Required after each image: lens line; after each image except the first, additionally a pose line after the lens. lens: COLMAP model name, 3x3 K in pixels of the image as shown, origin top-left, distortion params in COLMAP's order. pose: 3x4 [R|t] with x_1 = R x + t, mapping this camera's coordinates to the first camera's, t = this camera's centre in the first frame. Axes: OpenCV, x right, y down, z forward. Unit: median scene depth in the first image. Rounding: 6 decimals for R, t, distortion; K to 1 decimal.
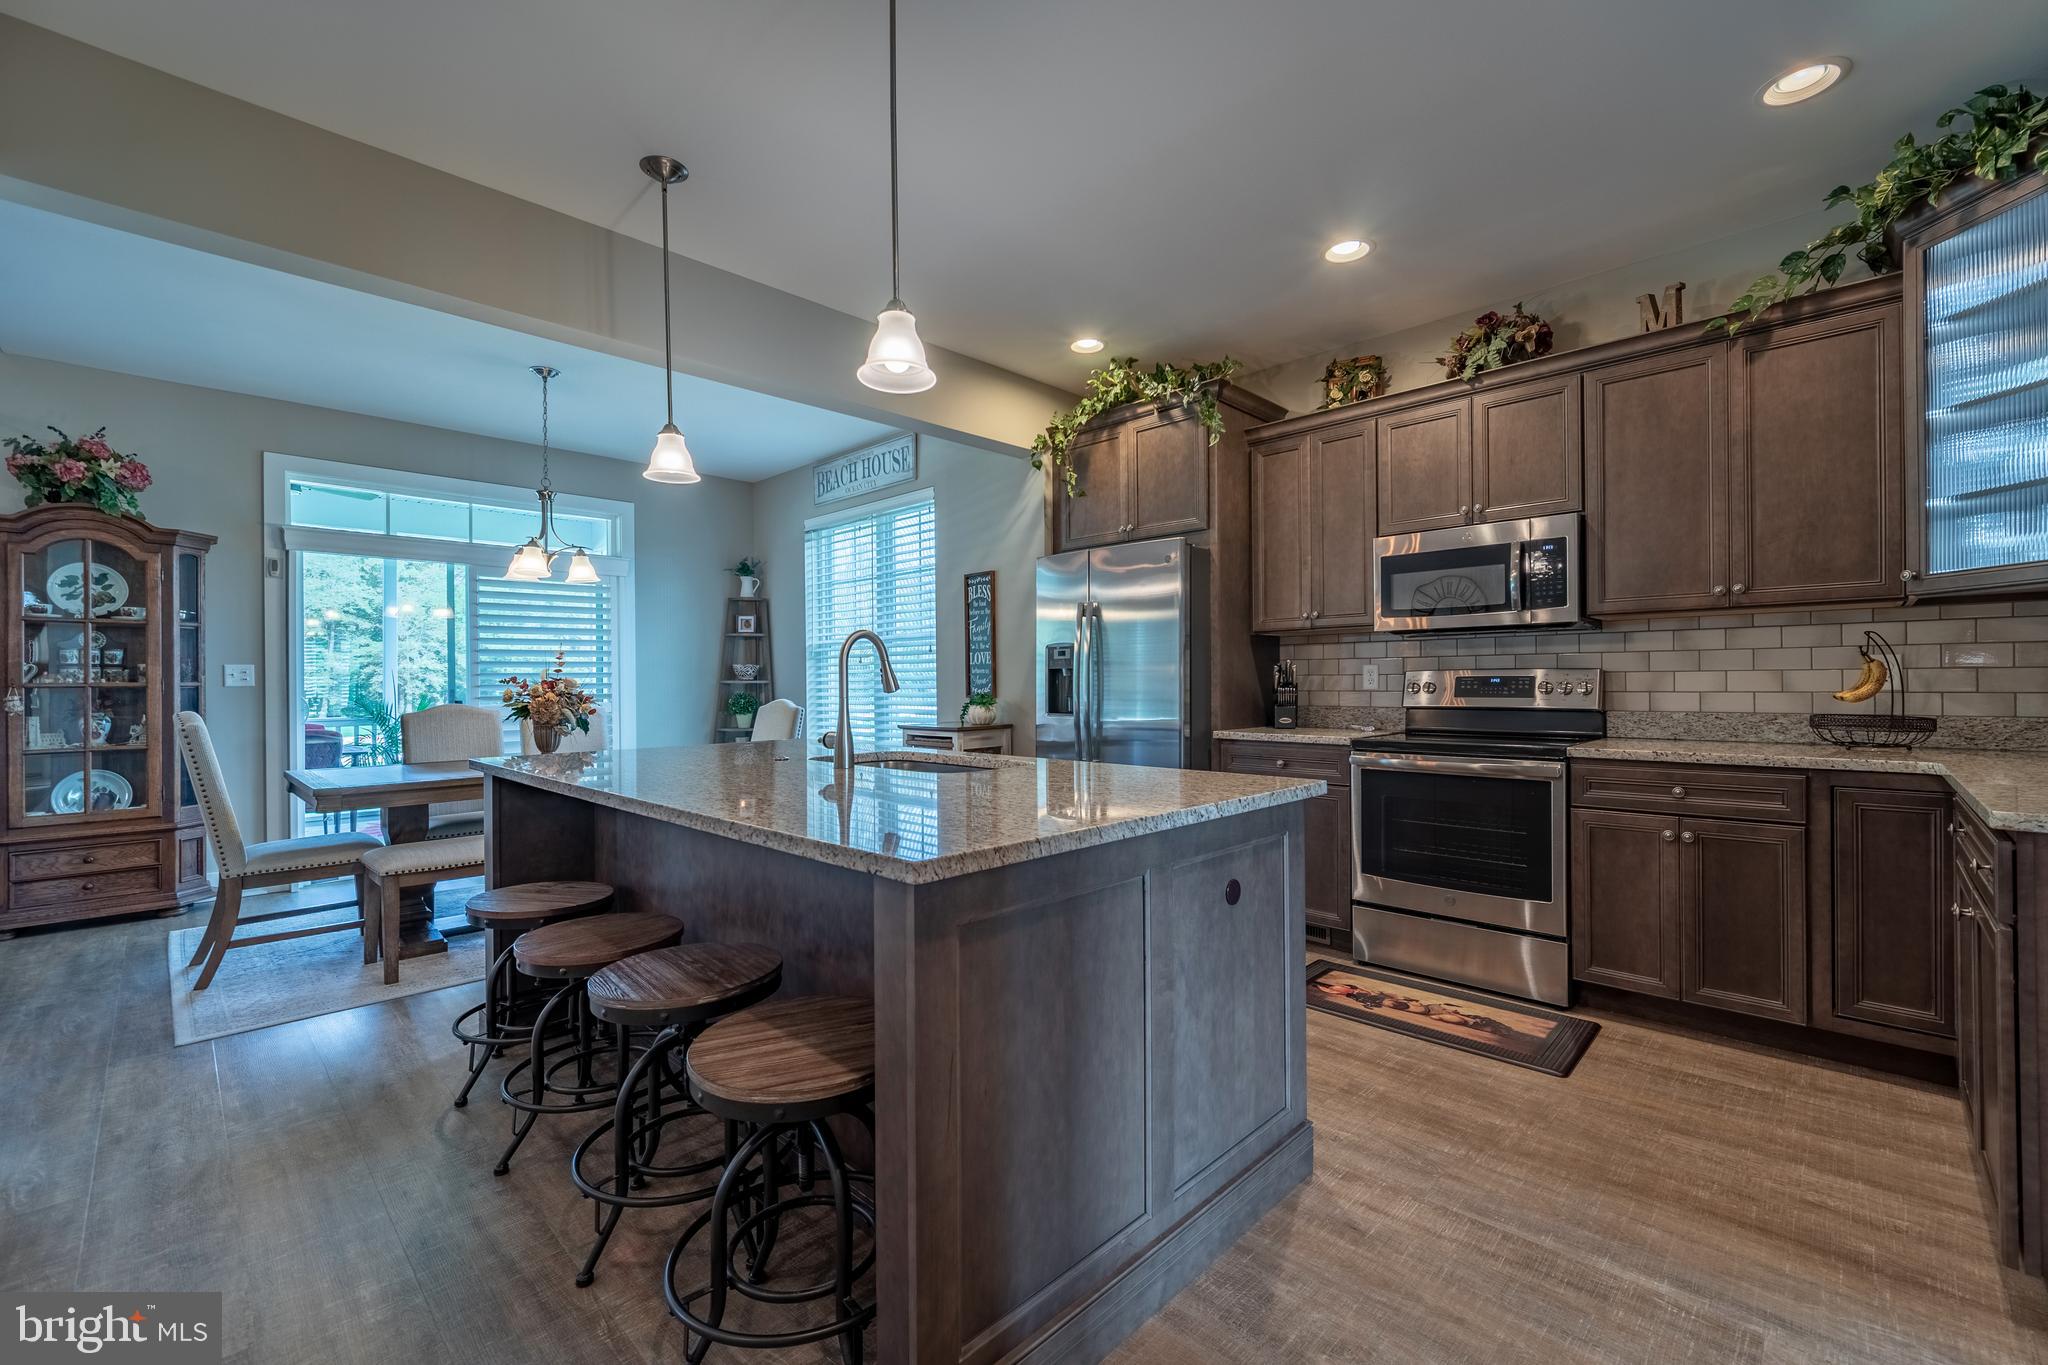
lens RADIAL K [[845.1, 0, 1035.5], [0, 845.1, 684.1], [0, 0, 1]] dist [-0.003505, -0.001160]
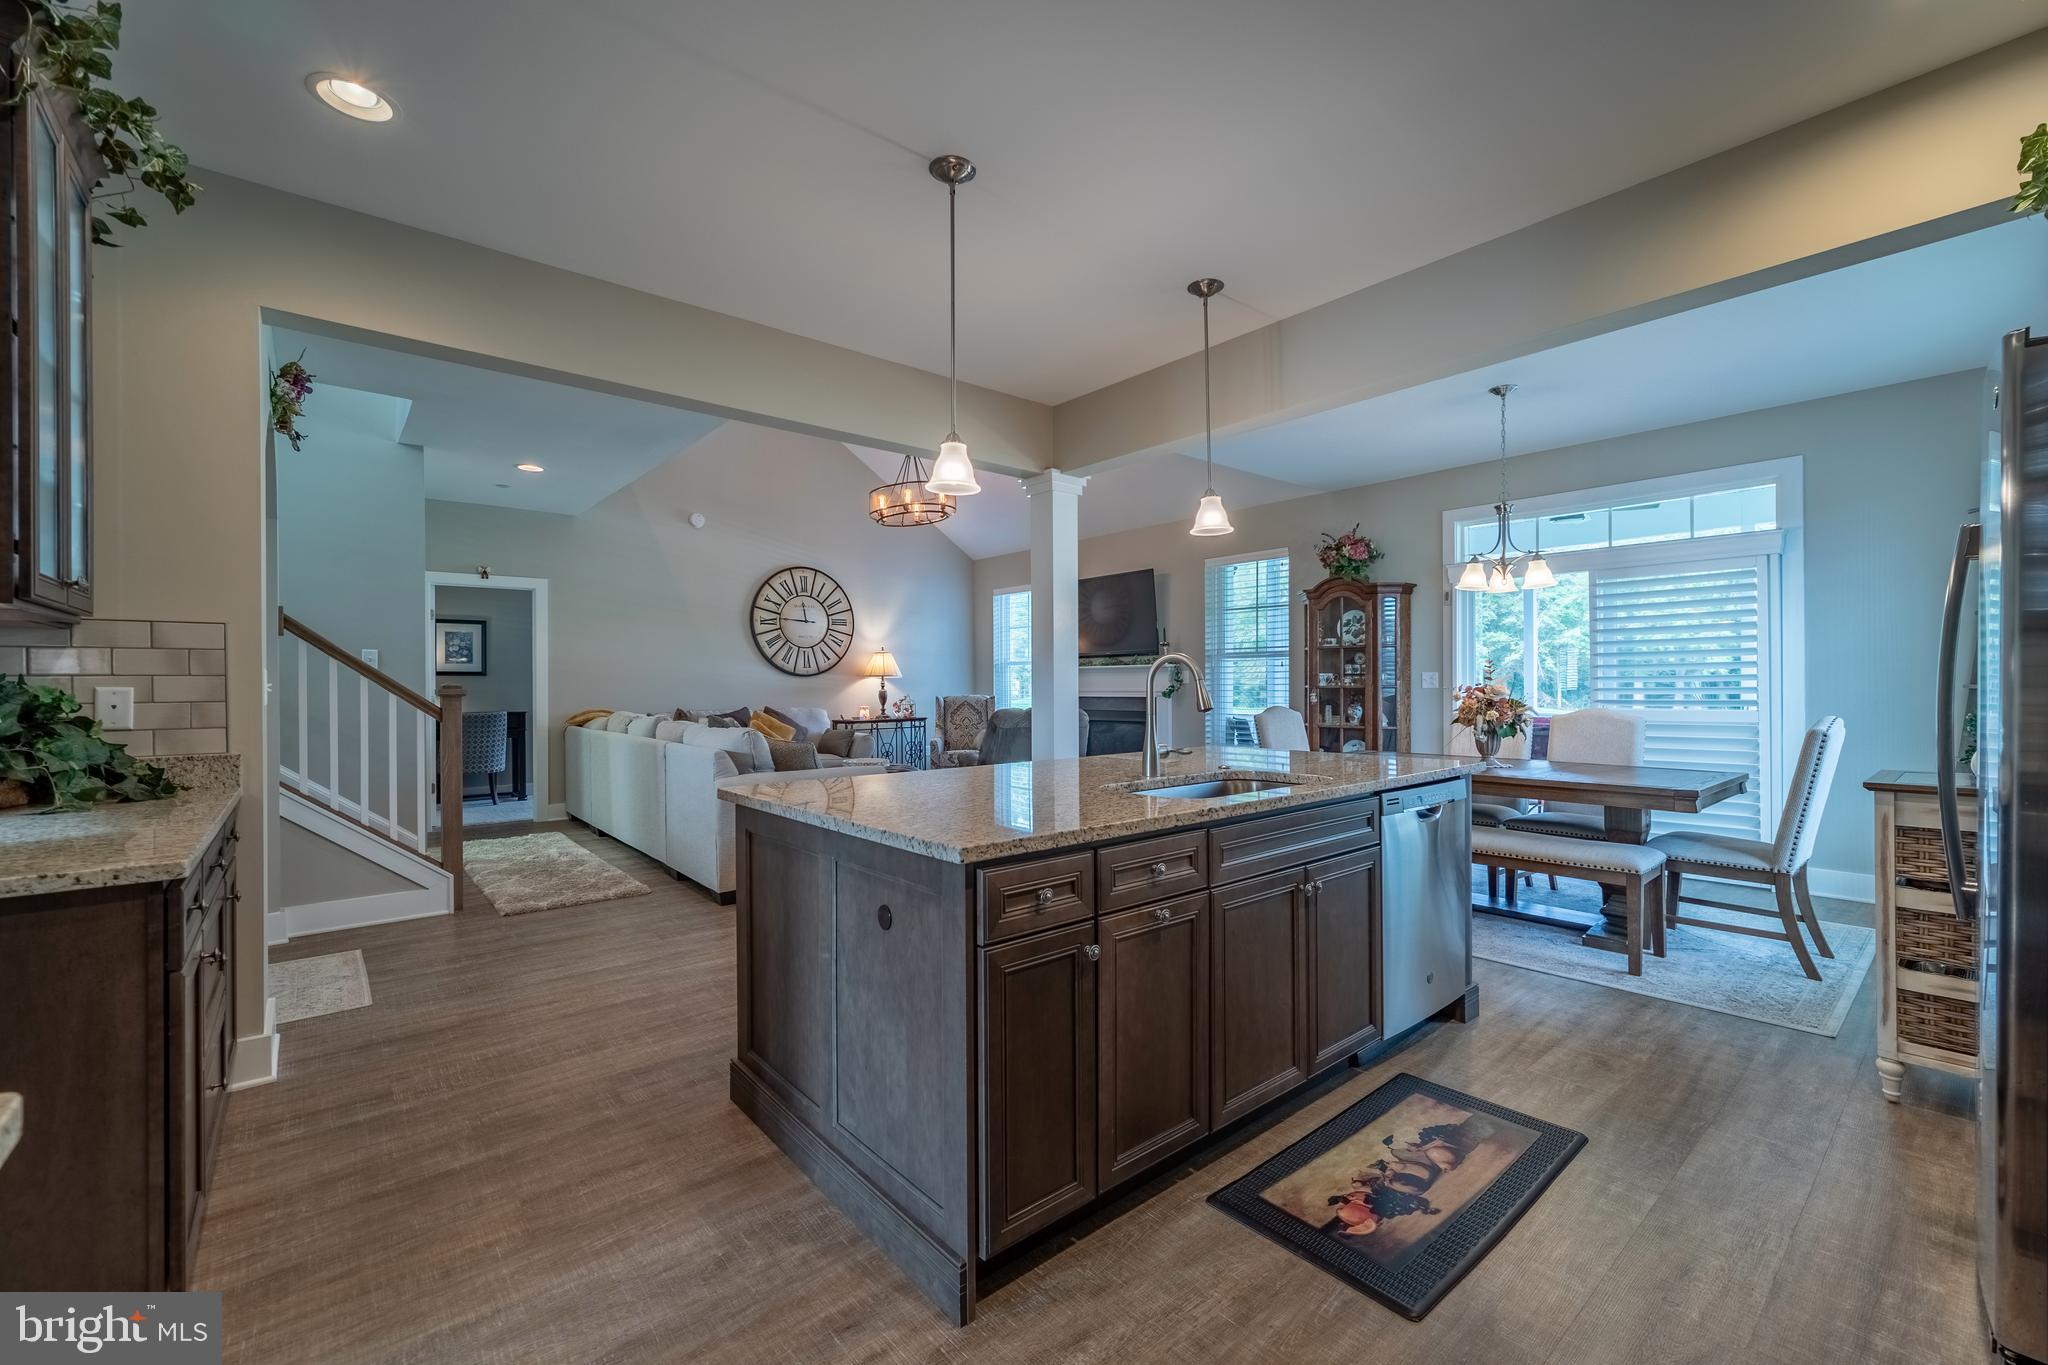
lens RADIAL K [[847.8, 0, 1035.4], [0, 847.8, 683.1], [0, 0, 1]] dist [-0.002517, 0.000221]
pose [[-0.095922, 0.008169, -0.995355, 0.531401], [0.004686, 0.999959, 0.007756, -0.021613], [0.995378, -0.003920, -0.095957, 0.545478]]
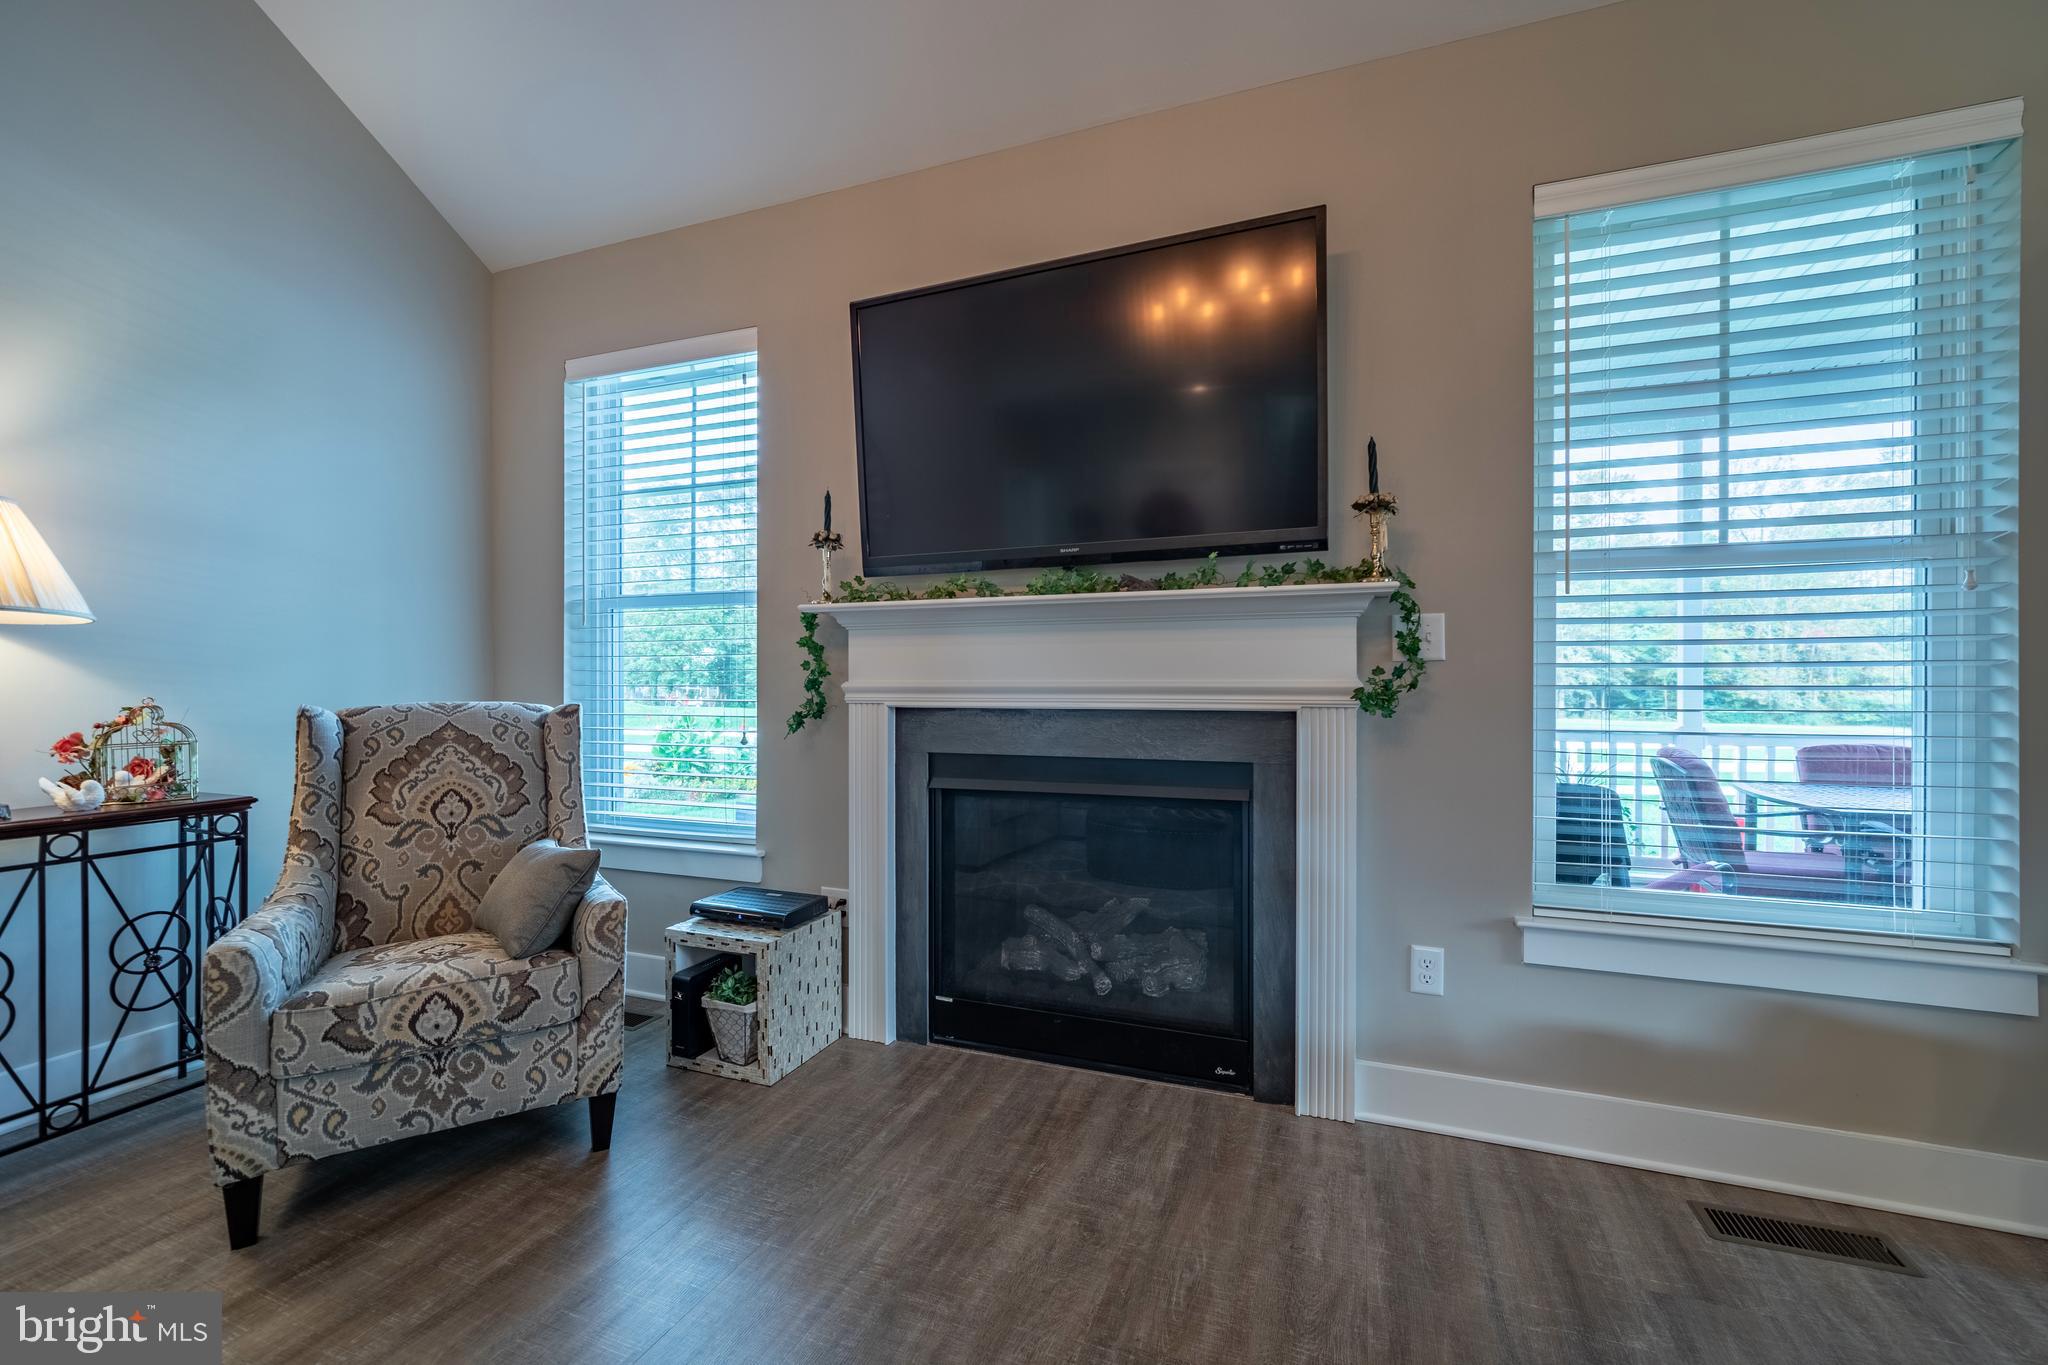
lens RADIAL K [[845.1, 0, 1035.5], [0, 845.1, 684.1], [0, 0, 1]] dist [-0.003505, -0.001160]
pose [[0.395336, 0.008600, -0.918496, -1.054881], [-0.007303, 0.999954, 0.006219, 0.008115], [0.918507, 0.004249, 0.395381, 0.276043]]
